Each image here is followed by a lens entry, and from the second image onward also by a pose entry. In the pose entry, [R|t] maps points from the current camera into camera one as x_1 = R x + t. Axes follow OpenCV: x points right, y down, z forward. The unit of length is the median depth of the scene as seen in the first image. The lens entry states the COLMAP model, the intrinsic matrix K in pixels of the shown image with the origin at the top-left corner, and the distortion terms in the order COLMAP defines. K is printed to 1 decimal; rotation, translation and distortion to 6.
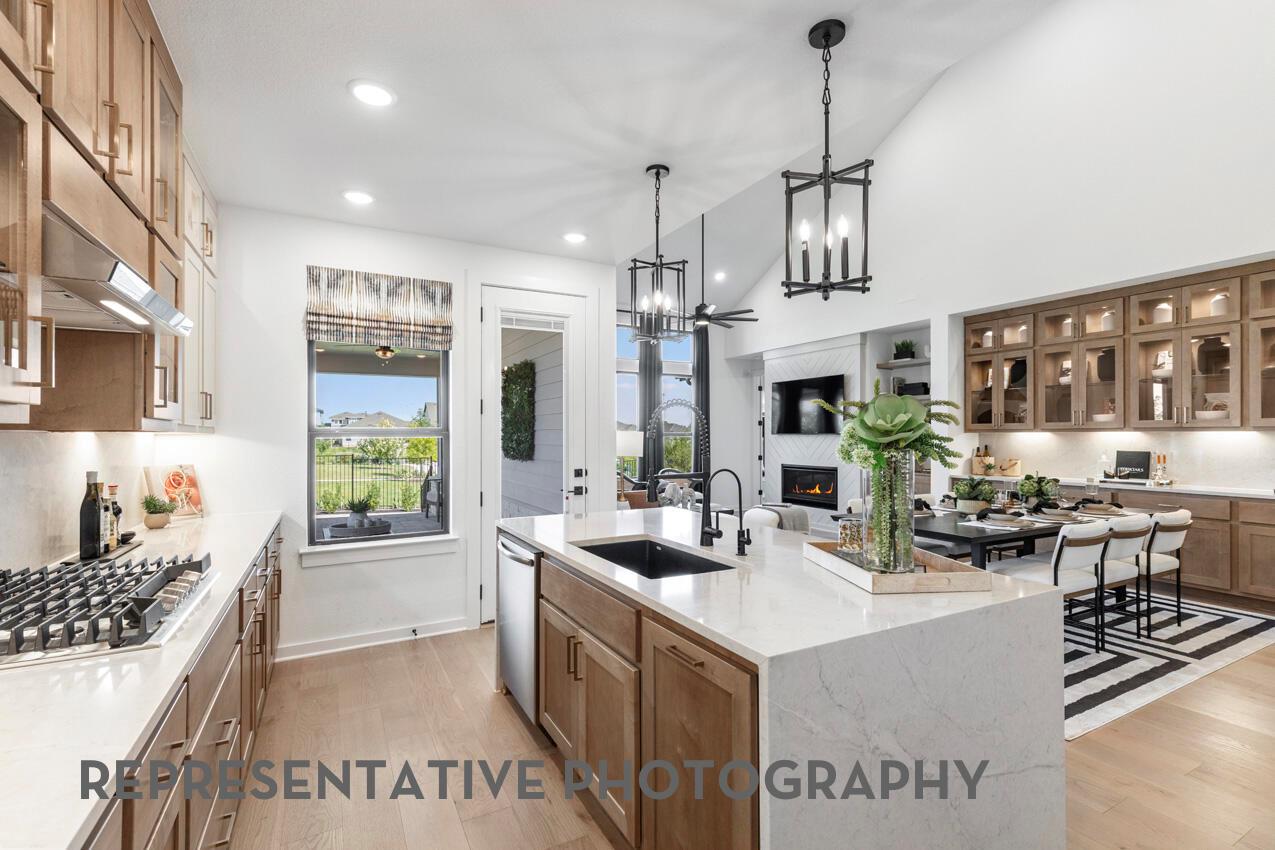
lens RADIAL K [[570.3, 0, 636.8], [0, 570.3, 428.0], [0, 0, 1]] dist [0.017198, -0.000104]
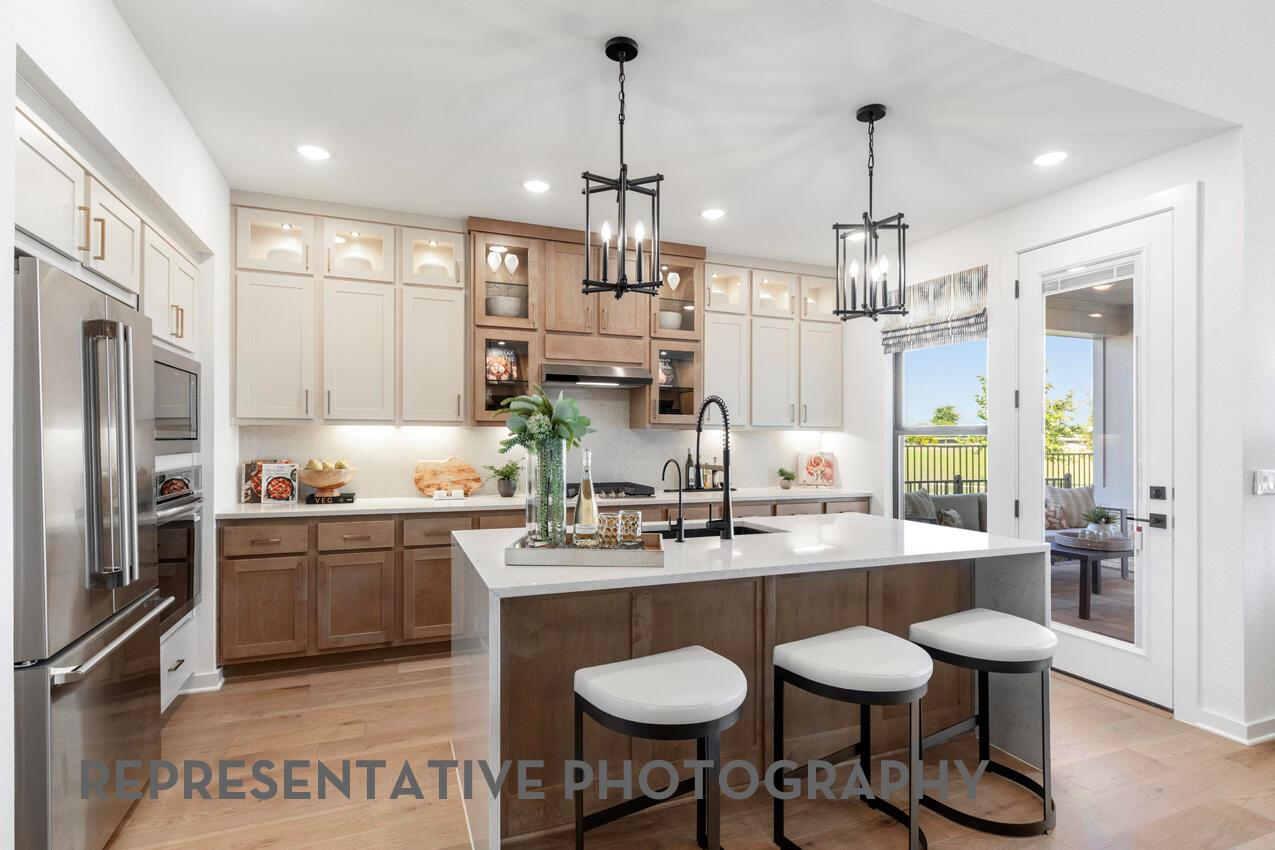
lens RADIAL K [[628.2, 0, 635.2], [0, 628.2, 429.1], [0, 0, 1]] dist [0.001654, -0.000999]
pose [[-0.112766, -0.008401, -0.993586, 0.764073], [0.006905, 0.999933, -0.009238, 0.012783], [0.993598, -0.007903, -0.112700, 0.588159]]
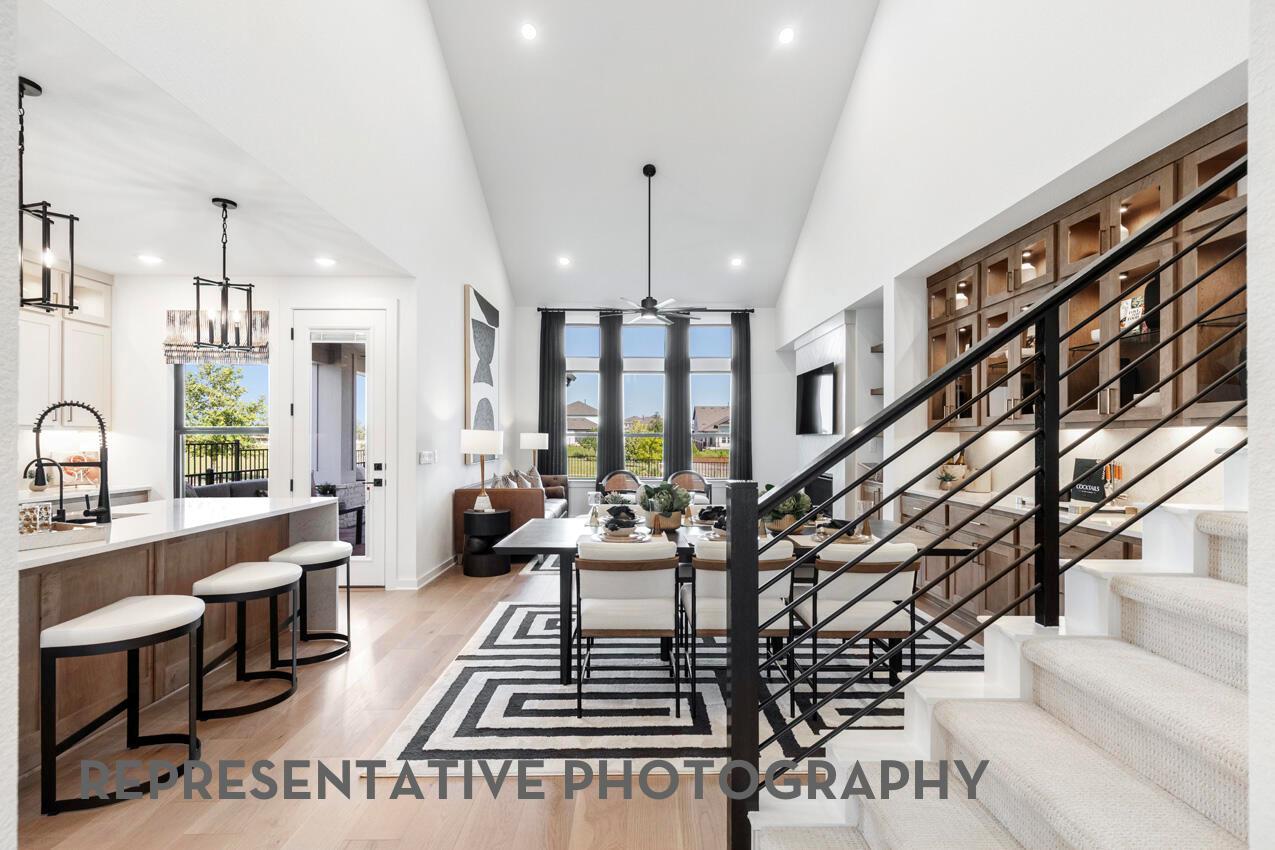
lens RADIAL K [[581.6, 0, 634.8], [0, 581.6, 438.5], [0, 0, 1]] dist [0.018905, 0.000034]
pose [[0.882841, 0.004762, -0.469647, 1.036307], [0.003195, 0.999865, 0.016144, 0.007012], [0.469660, -0.015753, 0.882707, 0.256446]]
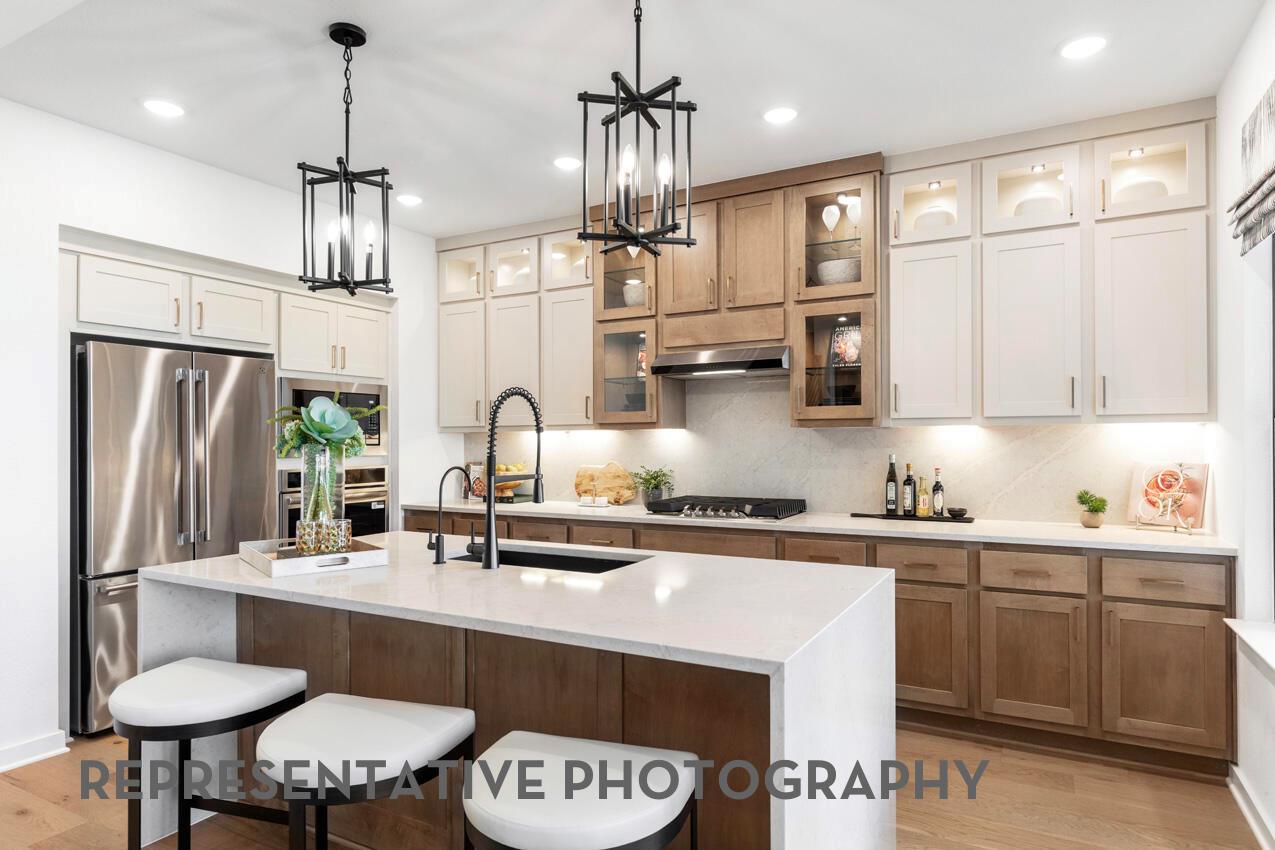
lens RADIAL K [[741.7, 0, 637.5], [0, 741.7, 425.0], [0, 0, 1]] dist [0.000405, 0.000109]
pose [[-0.838203, -0.000278, -0.545358, 0.325523], [0.017343, 0.999480, -0.027166, 0.022254], [0.545082, -0.032229, -0.837763, 1.219263]]
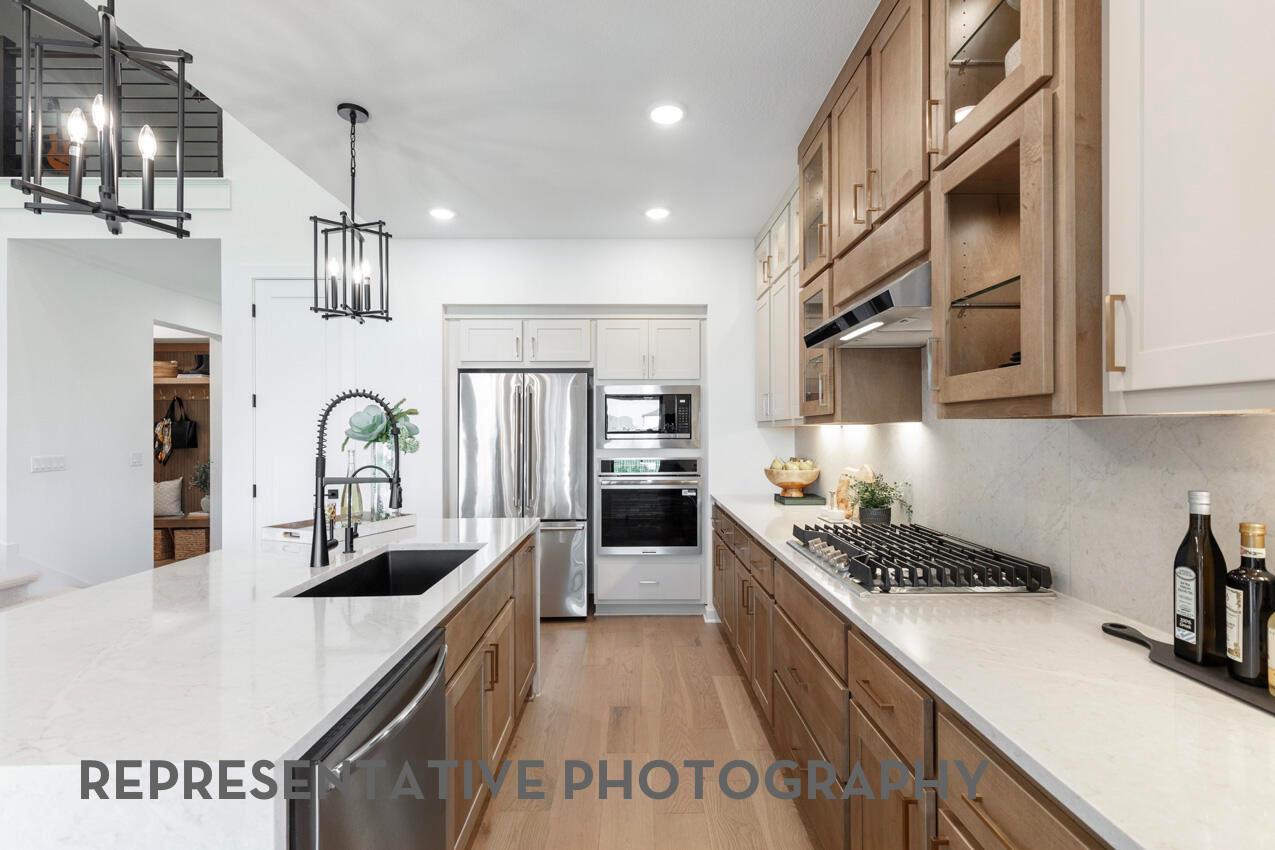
lens RADIAL K [[570.3, 0, 636.8], [0, 570.3, 428.0], [0, 0, 1]] dist [0.017198, -0.000104]
pose [[-0.887874, 0.012712, 0.459911, -0.408400], [0.003845, 0.999788, -0.020210, 0.014463], [-0.460071, -0.016176, -0.887735, 0.937469]]
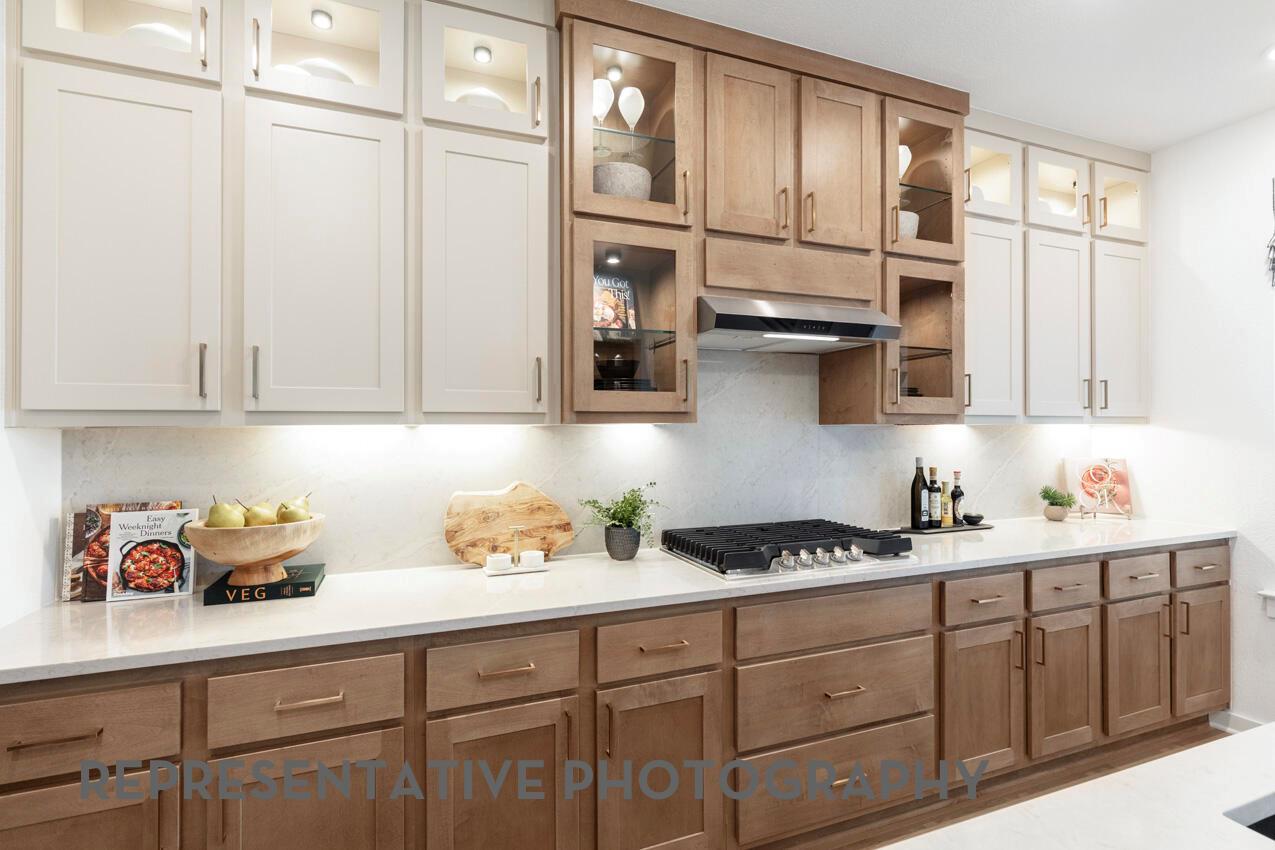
lens RADIAL K [[596.2, 0, 633.8], [0, 596.2, 409.1], [0, 0, 1]] dist [-0.001205, -0.000104]
pose [[-0.118101, -0.029885, -0.992552, 0.211270], [0.018226, 0.999313, -0.032258, 0.001393], [0.992834, -0.021900, -0.117475, 0.304609]]
